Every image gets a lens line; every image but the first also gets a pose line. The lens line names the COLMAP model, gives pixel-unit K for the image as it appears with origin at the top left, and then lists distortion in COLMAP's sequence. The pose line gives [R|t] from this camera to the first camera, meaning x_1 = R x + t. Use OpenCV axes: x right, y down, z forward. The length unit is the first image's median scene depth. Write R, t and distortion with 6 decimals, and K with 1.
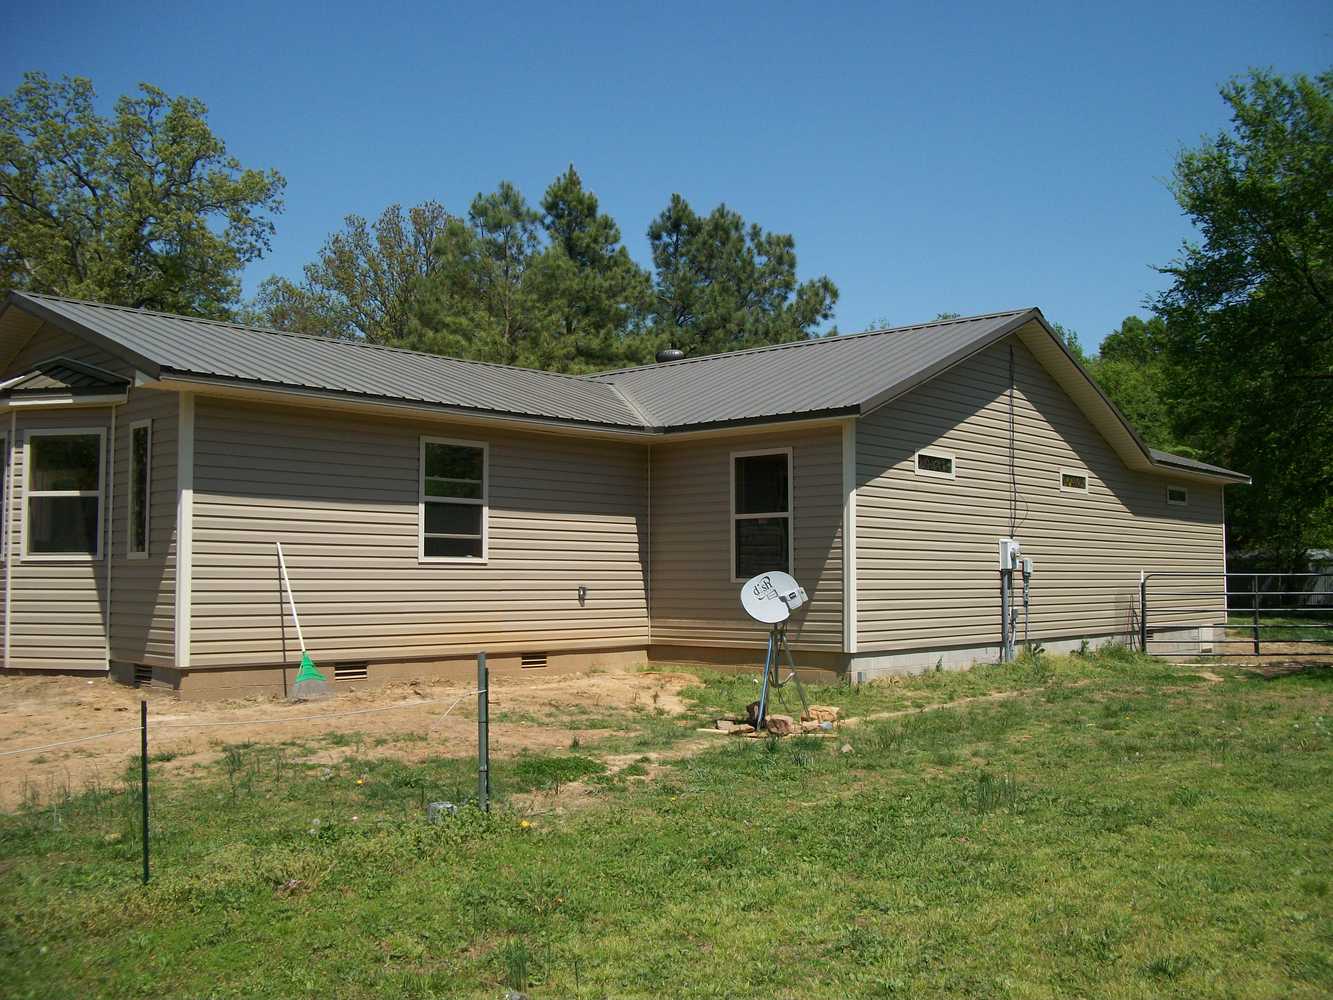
lens RADIAL K [[1293.7, 0, 666.5], [0, 1293.7, 500.0], [0, 0, 1]] dist [-0.134299, 0.008795]
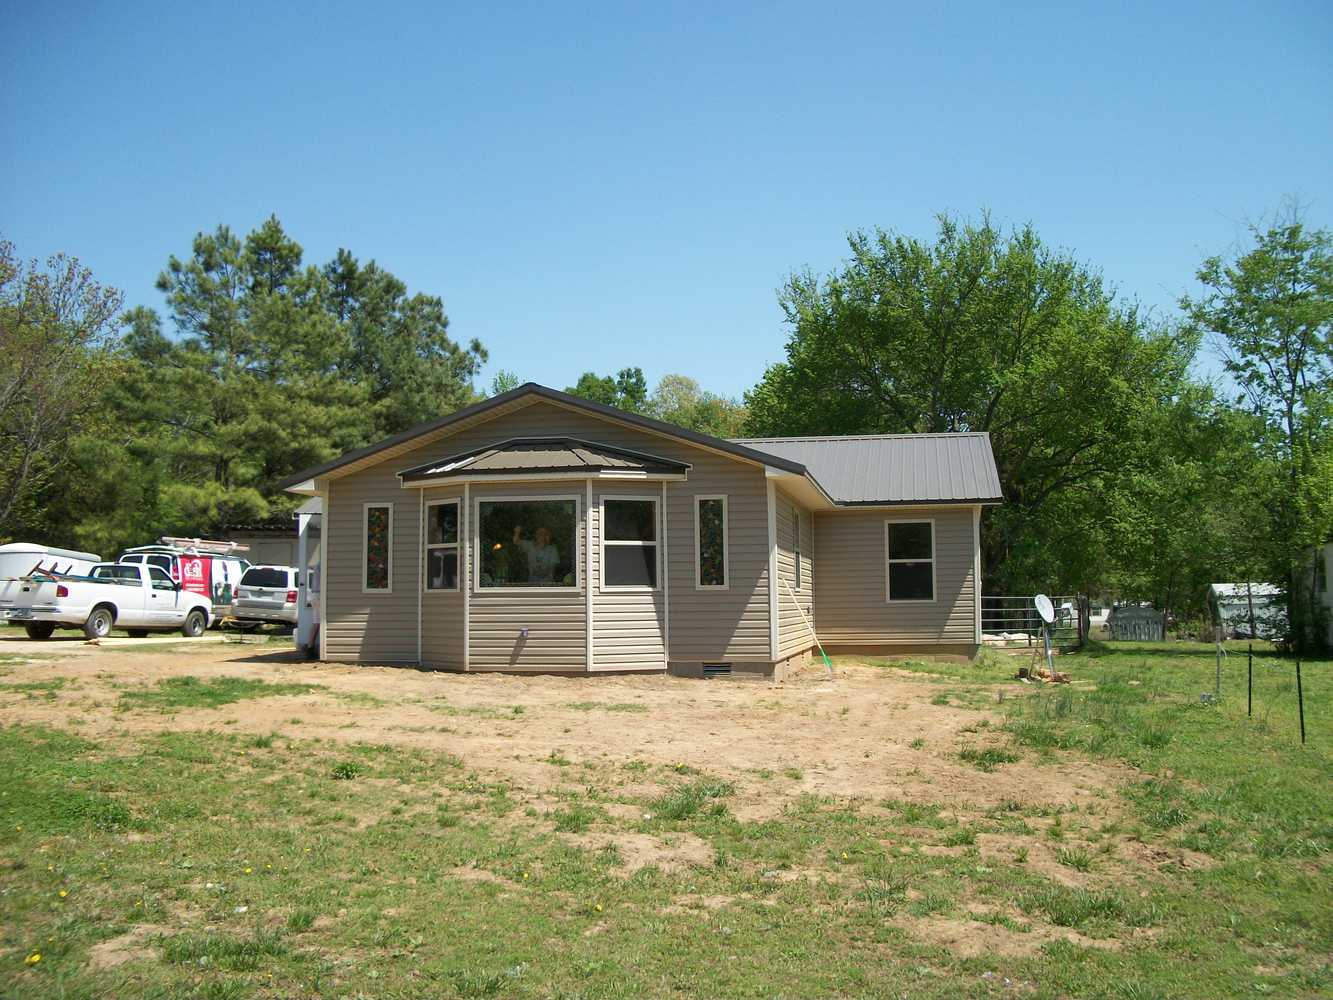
lens RADIAL K [[1293.7, 0, 666.5], [0, 1293.7, 500.0], [0, 0, 1]] dist [-0.134299, 0.008795]
pose [[0.860746, 0.034379, 0.507872, -1.162802], [-0.023774, 0.999343, -0.027355, -0.014233], [-0.508479, 0.011472, 0.860998, -0.243467]]
